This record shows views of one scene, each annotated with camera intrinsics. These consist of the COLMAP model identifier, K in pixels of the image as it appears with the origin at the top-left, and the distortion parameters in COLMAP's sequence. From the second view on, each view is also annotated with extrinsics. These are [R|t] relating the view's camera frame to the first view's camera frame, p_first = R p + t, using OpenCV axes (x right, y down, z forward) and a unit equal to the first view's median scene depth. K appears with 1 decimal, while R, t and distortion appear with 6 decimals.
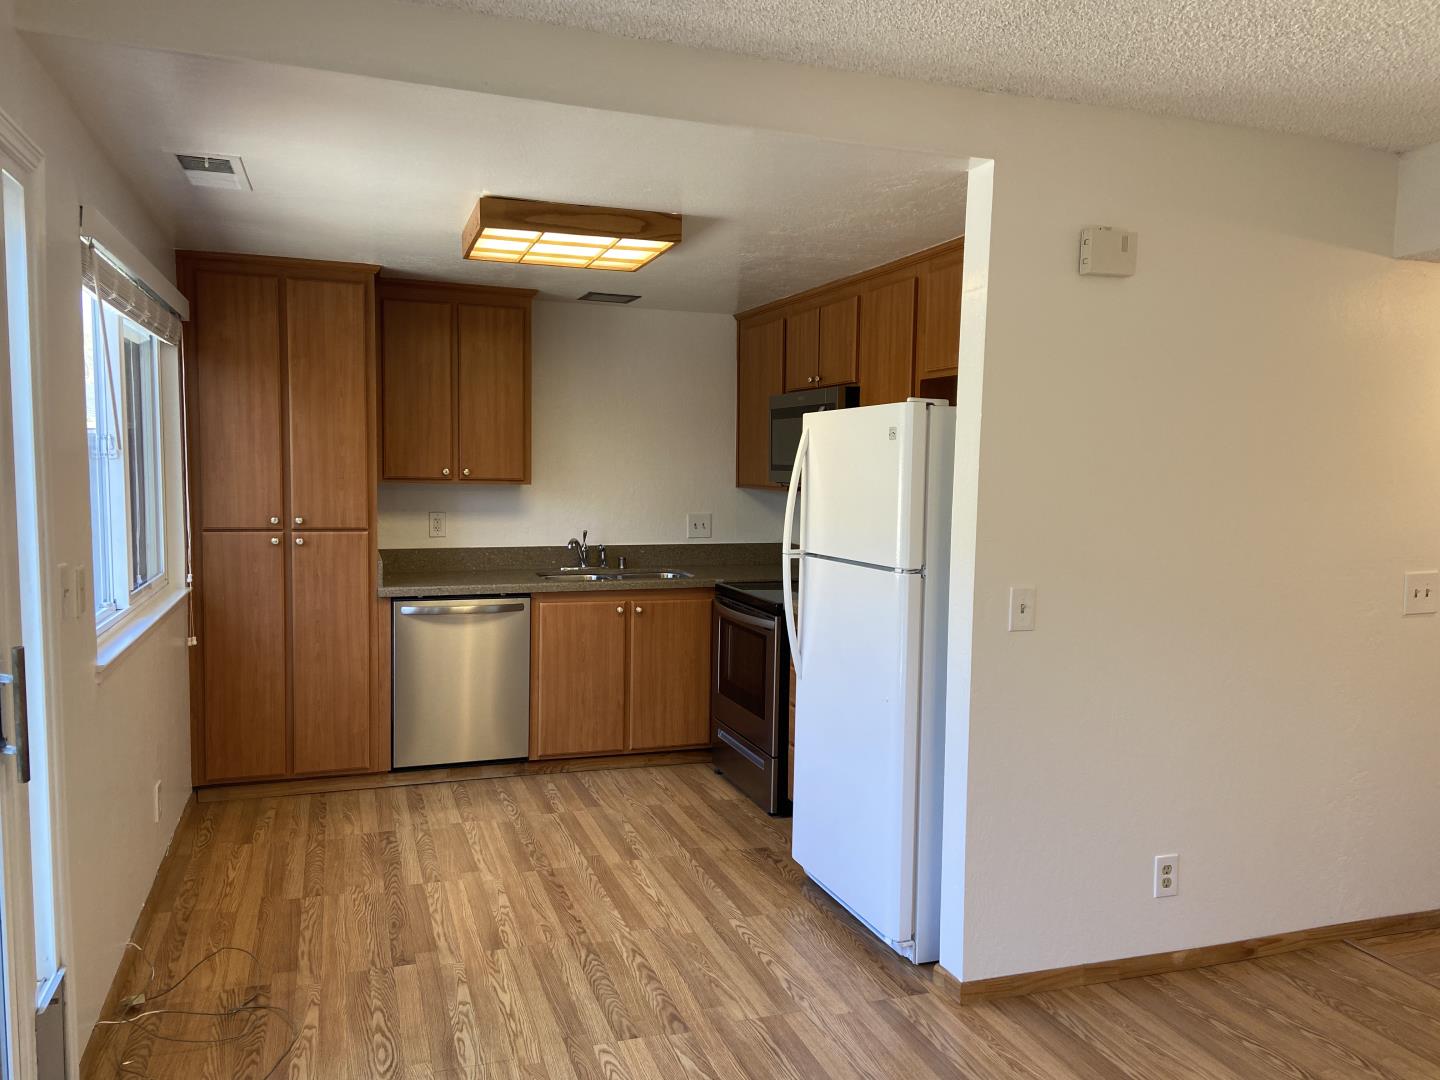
lens RADIAL K [[1073.9, 0, 714.5], [0, 1073.9, 544.5], [0, 0, 1]] dist [0.114334, -0.152016]
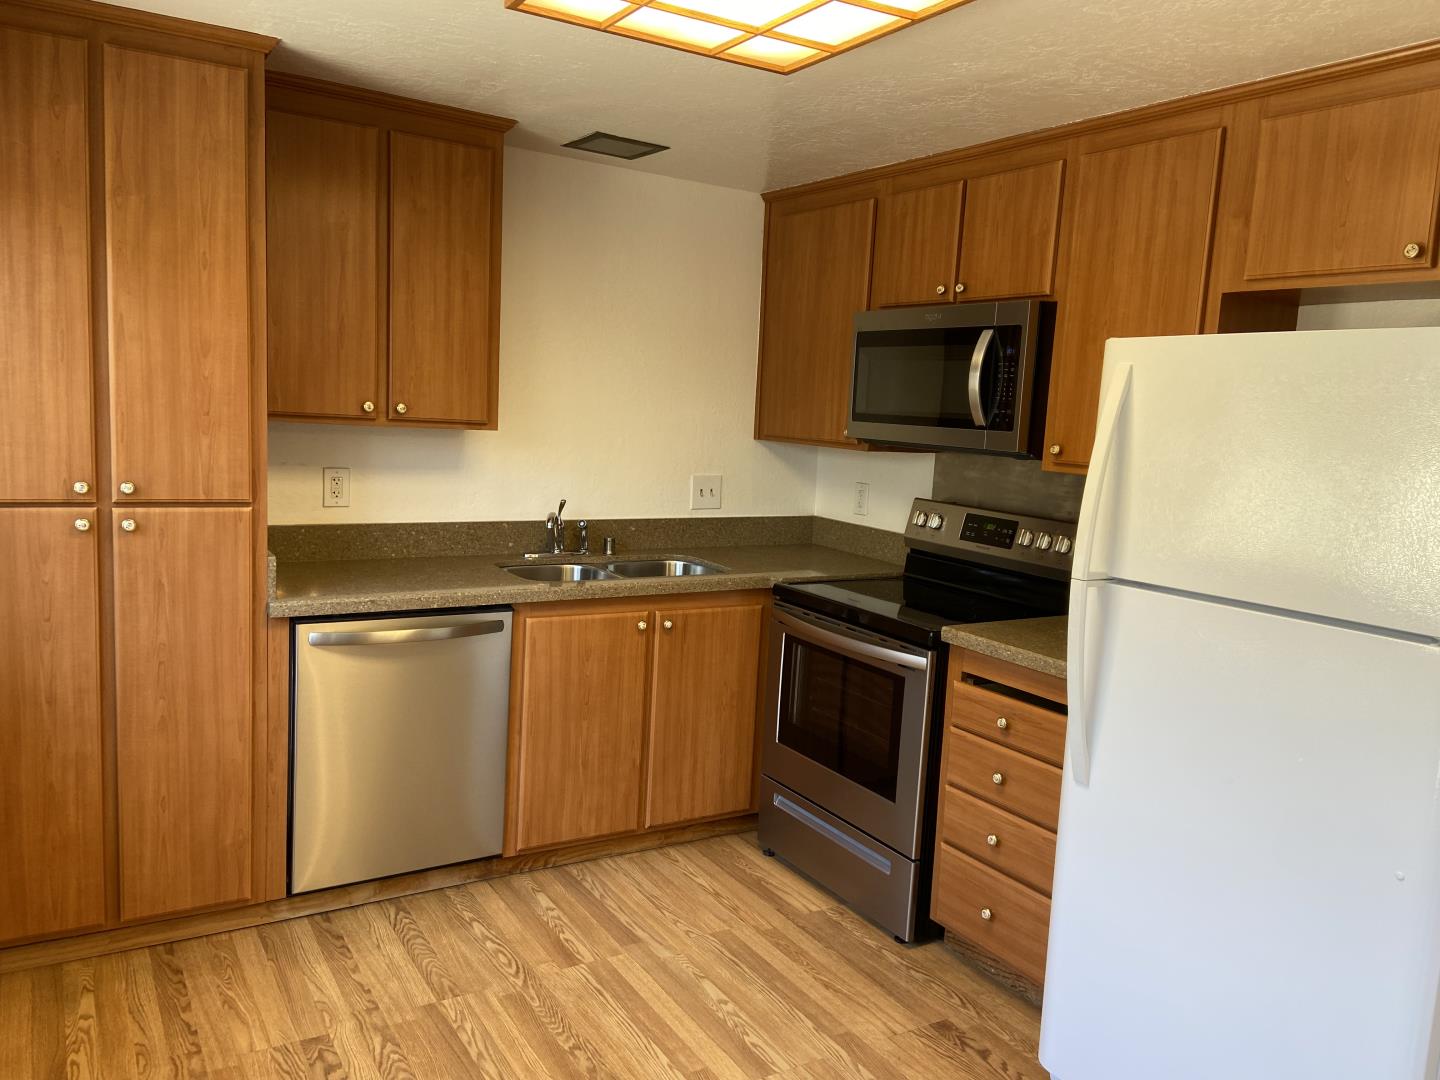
lens RADIAL K [[1073.9, 0, 714.5], [0, 1073.9, 544.5], [0, 0, 1]] dist [0.114334, -0.152016]
pose [[0.976590, 0.008393, 0.214943, -0.200700], [-0.022162, 0.997847, 0.061729, -0.033396], [-0.213962, -0.065048, 0.974674, 0.370334]]
